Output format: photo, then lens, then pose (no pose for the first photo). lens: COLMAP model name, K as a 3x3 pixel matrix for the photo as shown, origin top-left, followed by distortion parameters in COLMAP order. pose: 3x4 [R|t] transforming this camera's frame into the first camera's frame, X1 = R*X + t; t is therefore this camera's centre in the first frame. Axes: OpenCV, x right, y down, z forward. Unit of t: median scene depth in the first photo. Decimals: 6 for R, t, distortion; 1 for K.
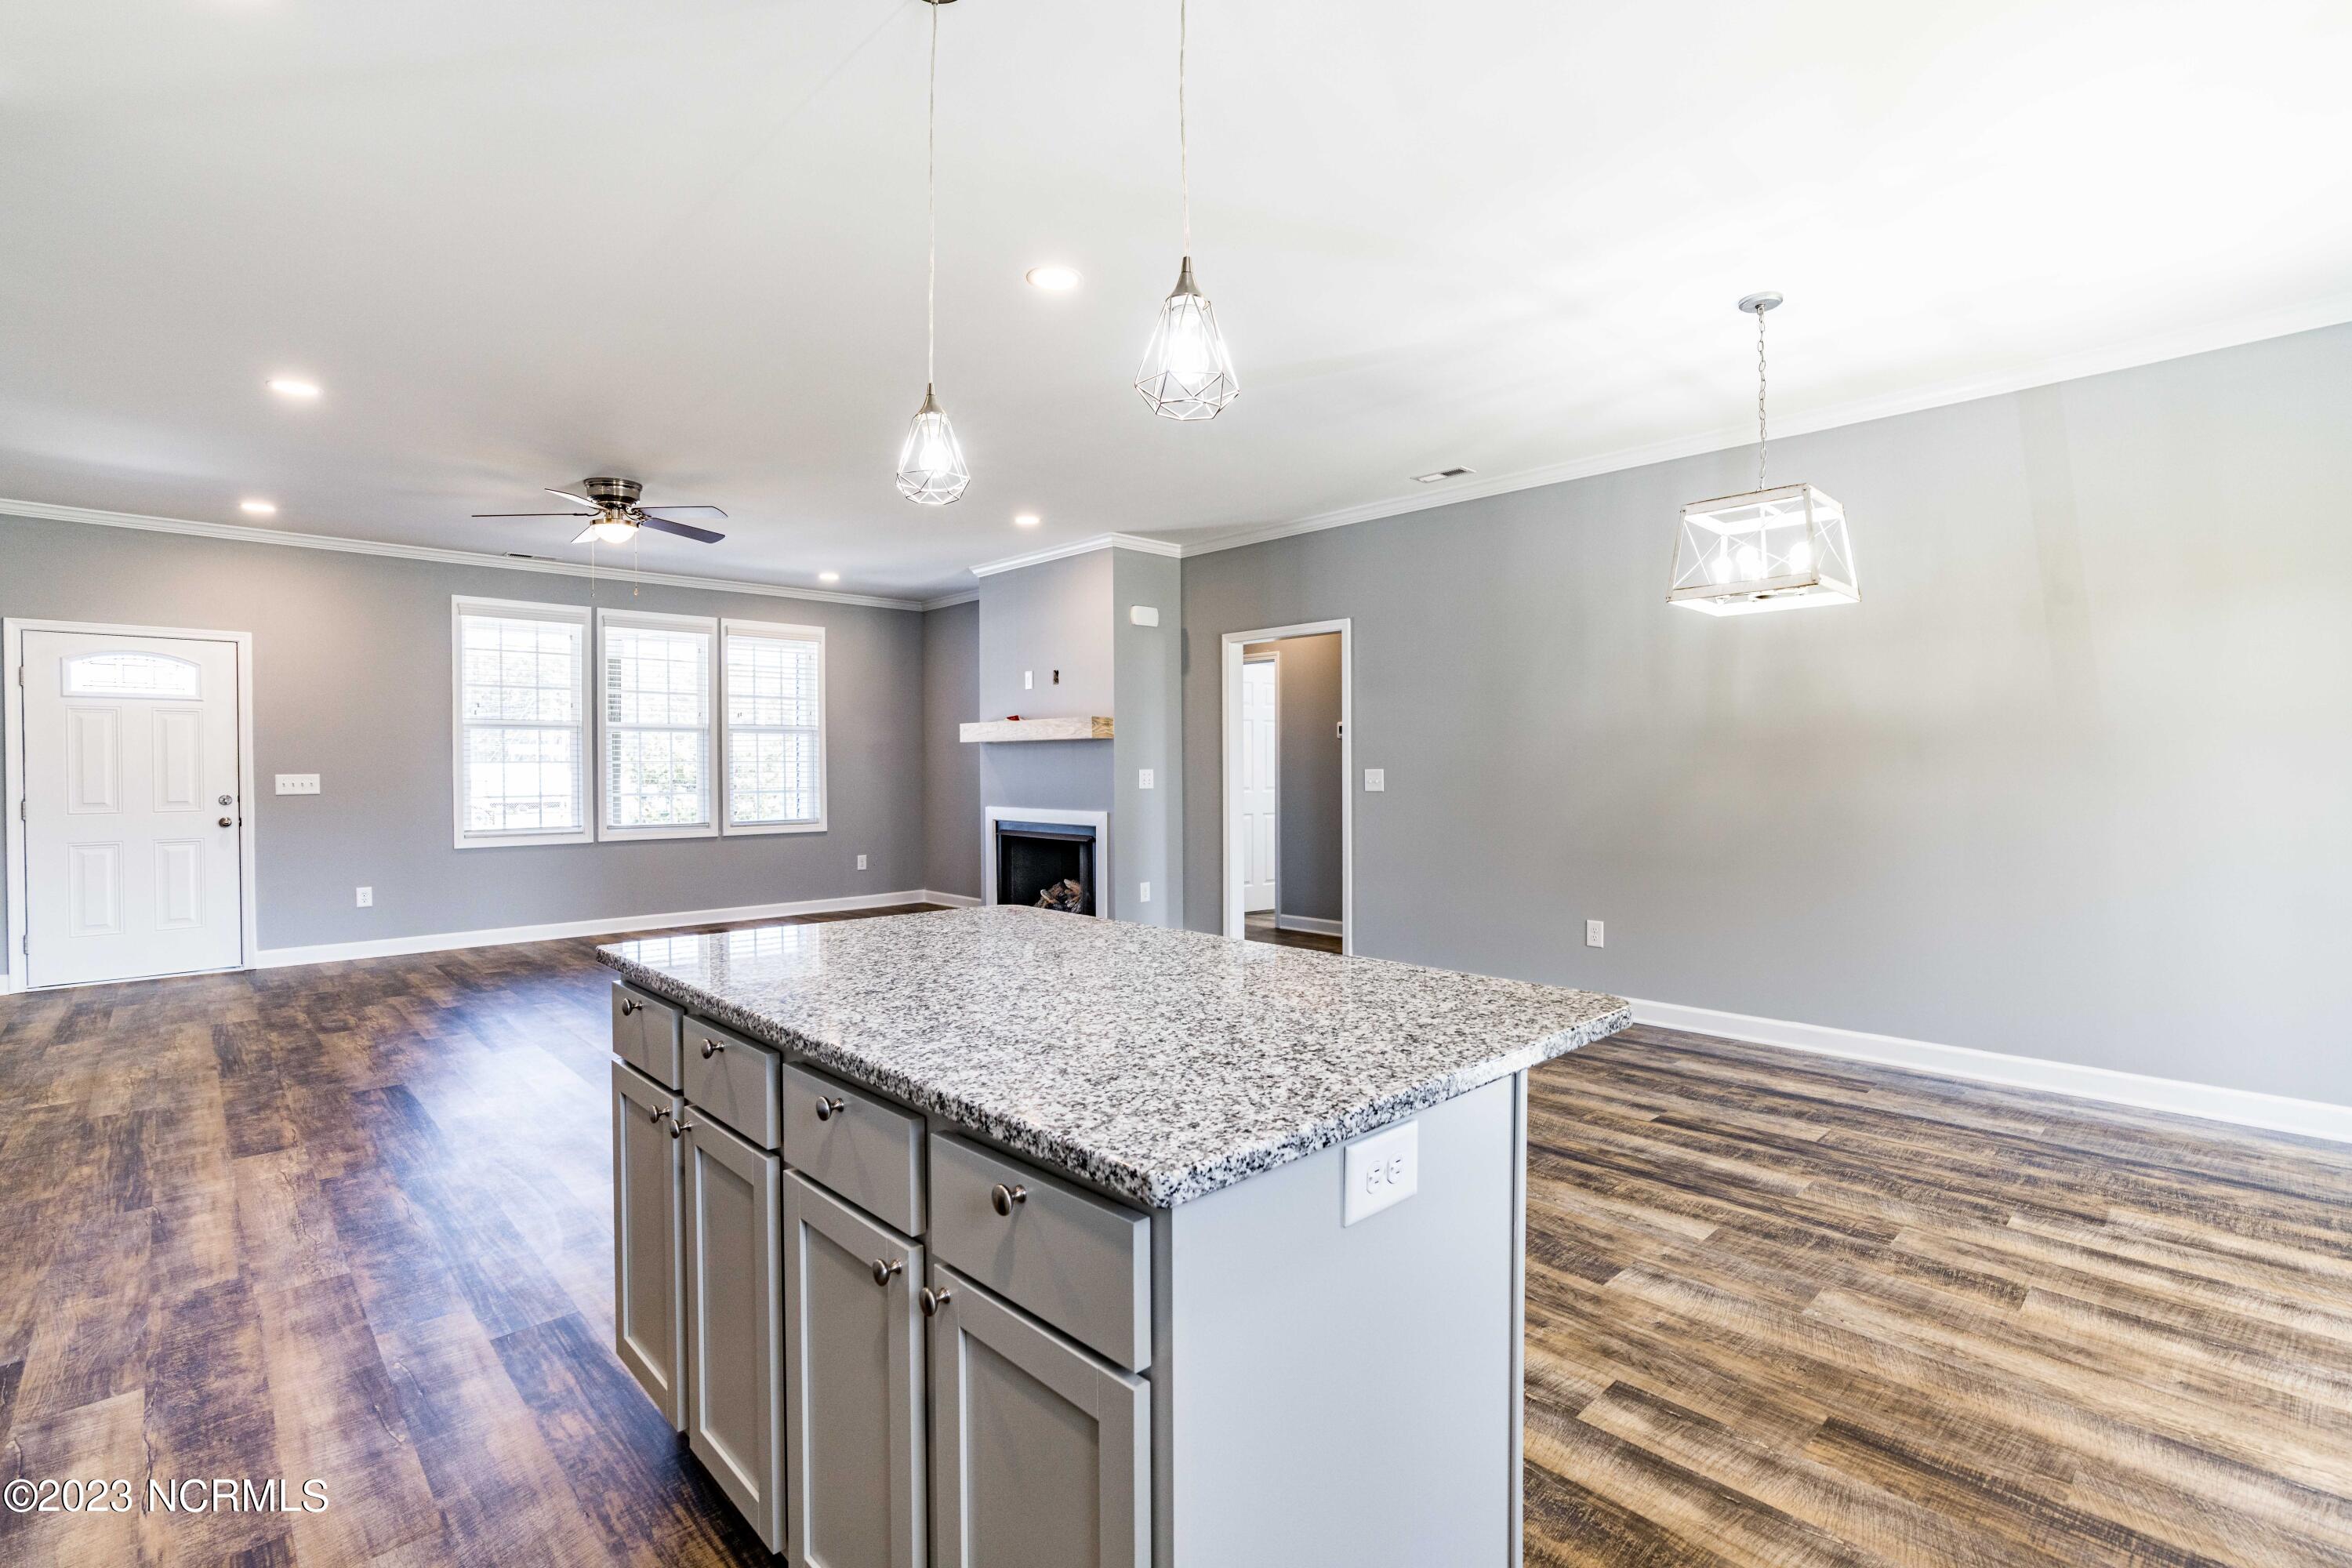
lens RADIAL K [[1077.0, 0, 1190.4], [0, 1077.0, 783.4], [0, 0, 1]] dist [-0.009718, 0.002670]
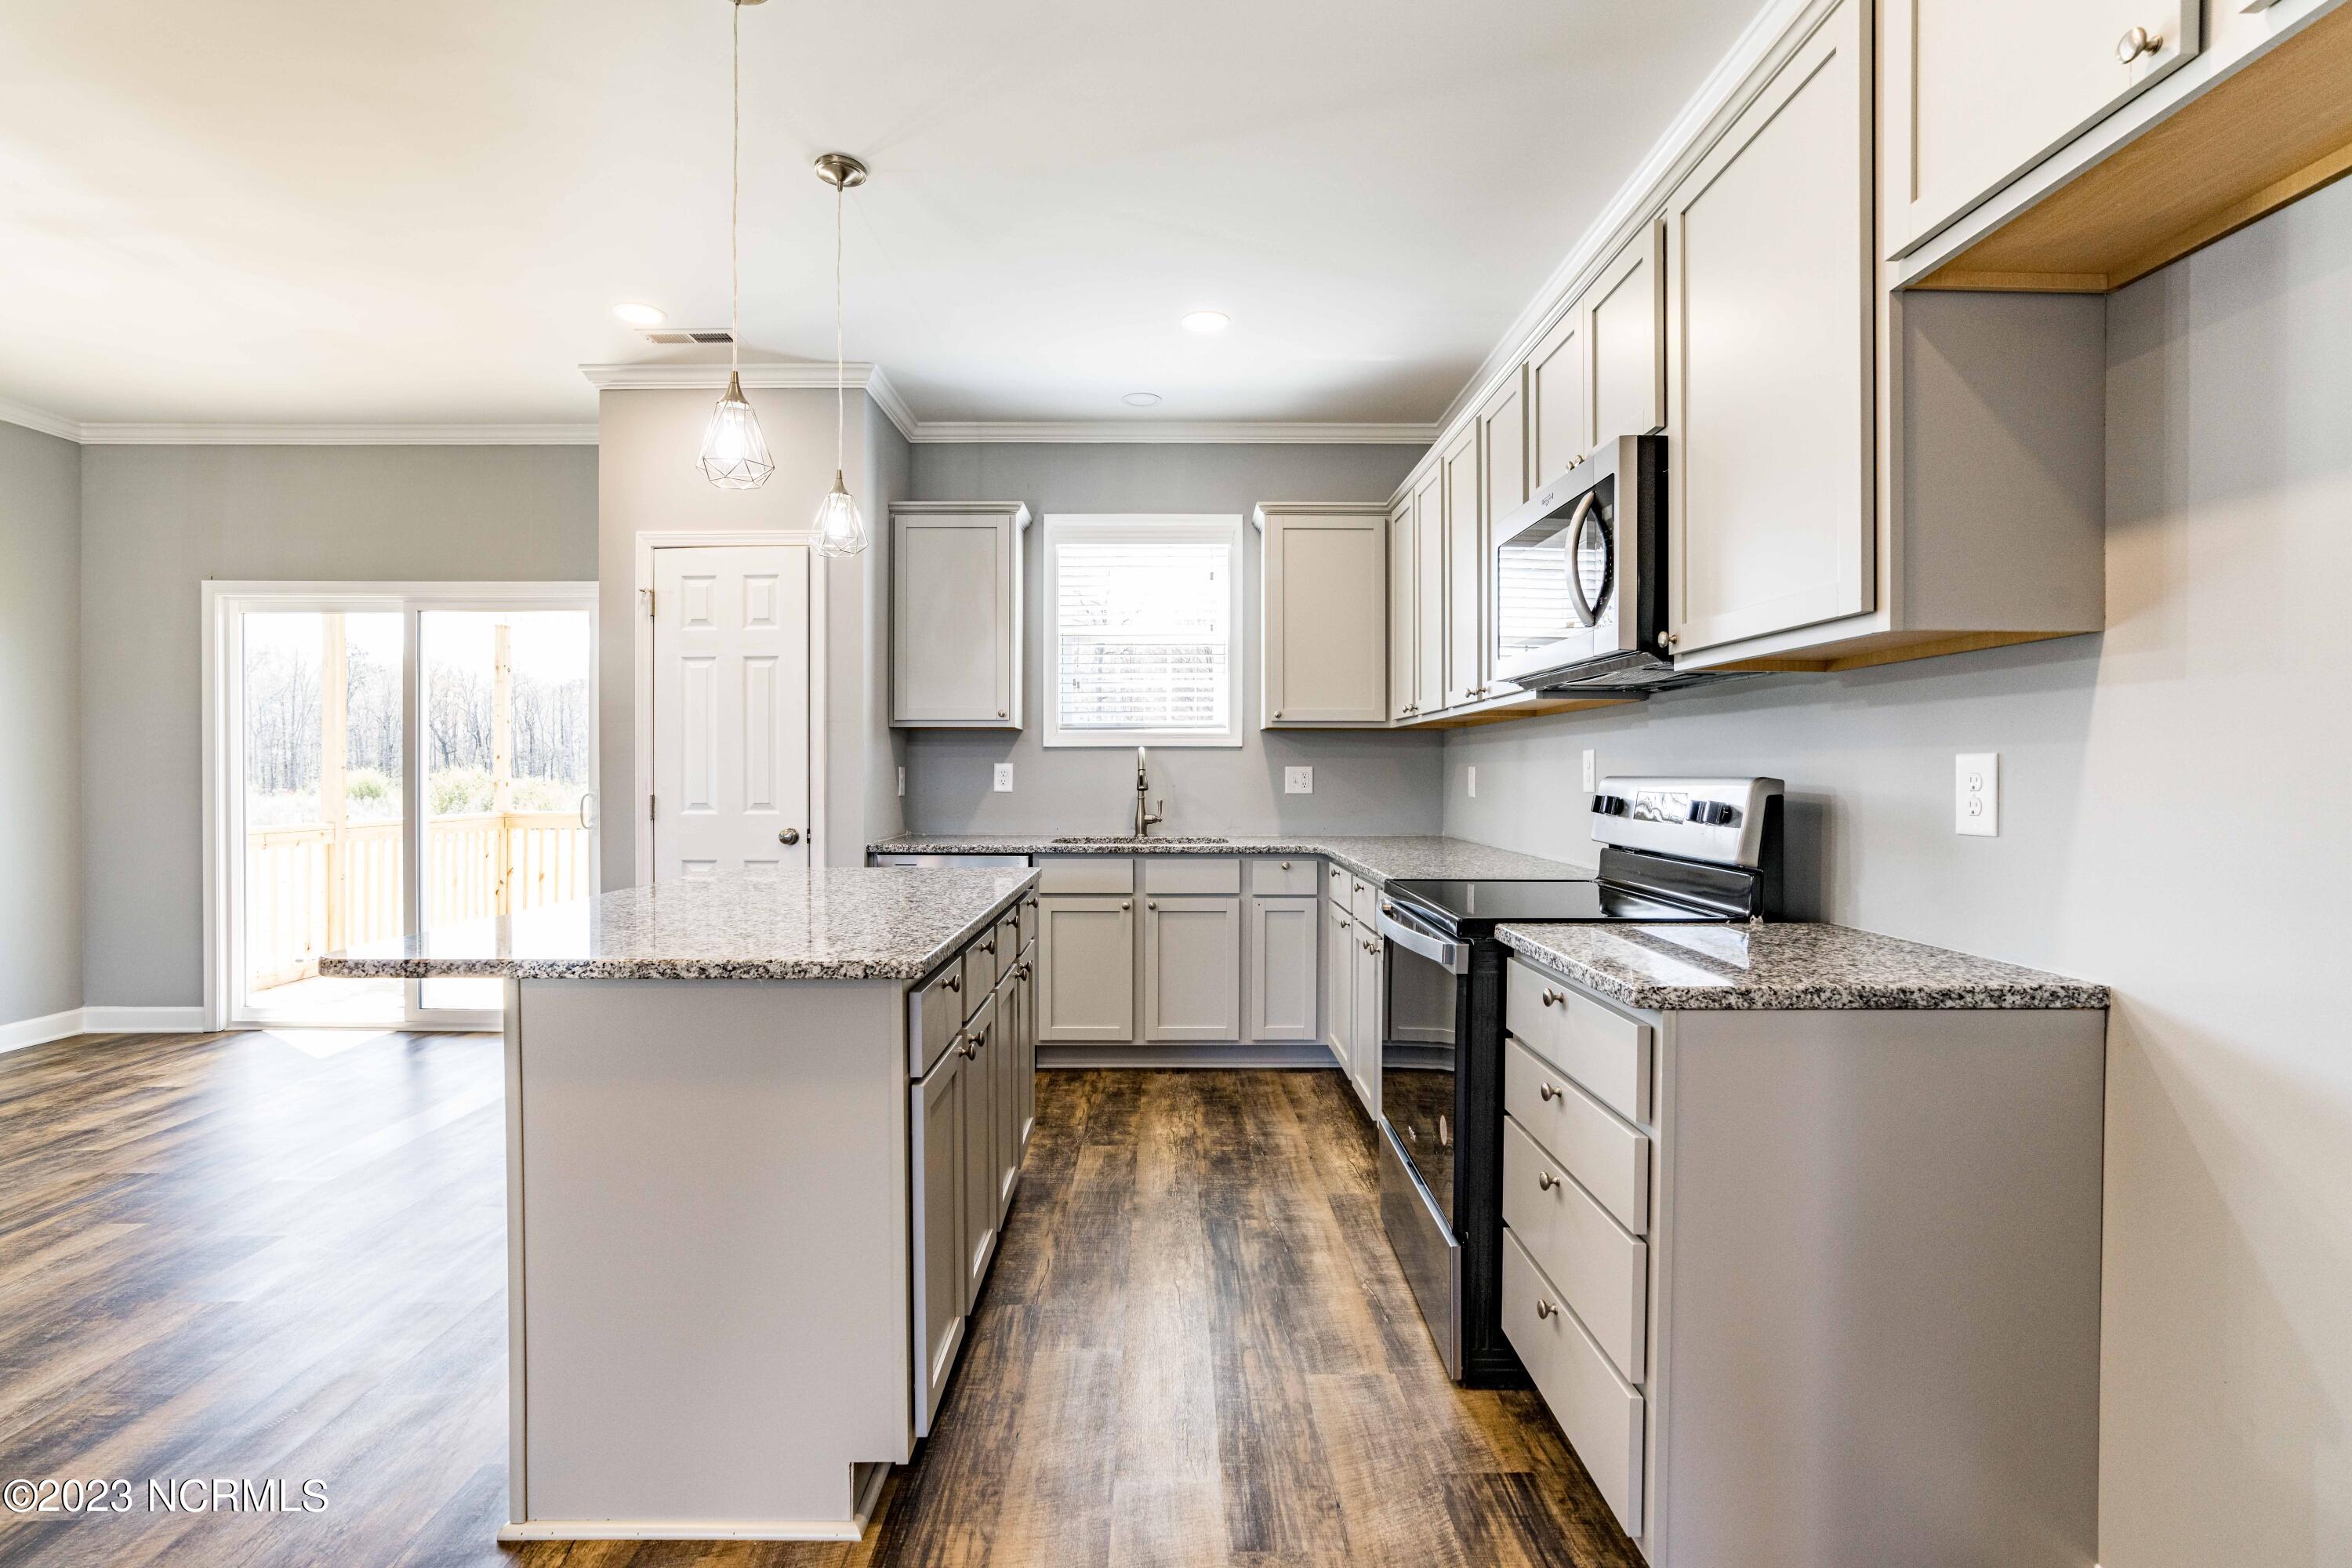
lens RADIAL K [[1077.0, 0, 1179.2], [0, 1077.0, 777.4], [0, 0, 1]] dist [-0.009718, 0.002670]
pose [[-0.729810, 0.001572, 0.683648, -0.902755], [0.007169, 0.999960, 0.005354, 0.009940], [-0.683612, 0.008809, -0.729792, 1.060895]]
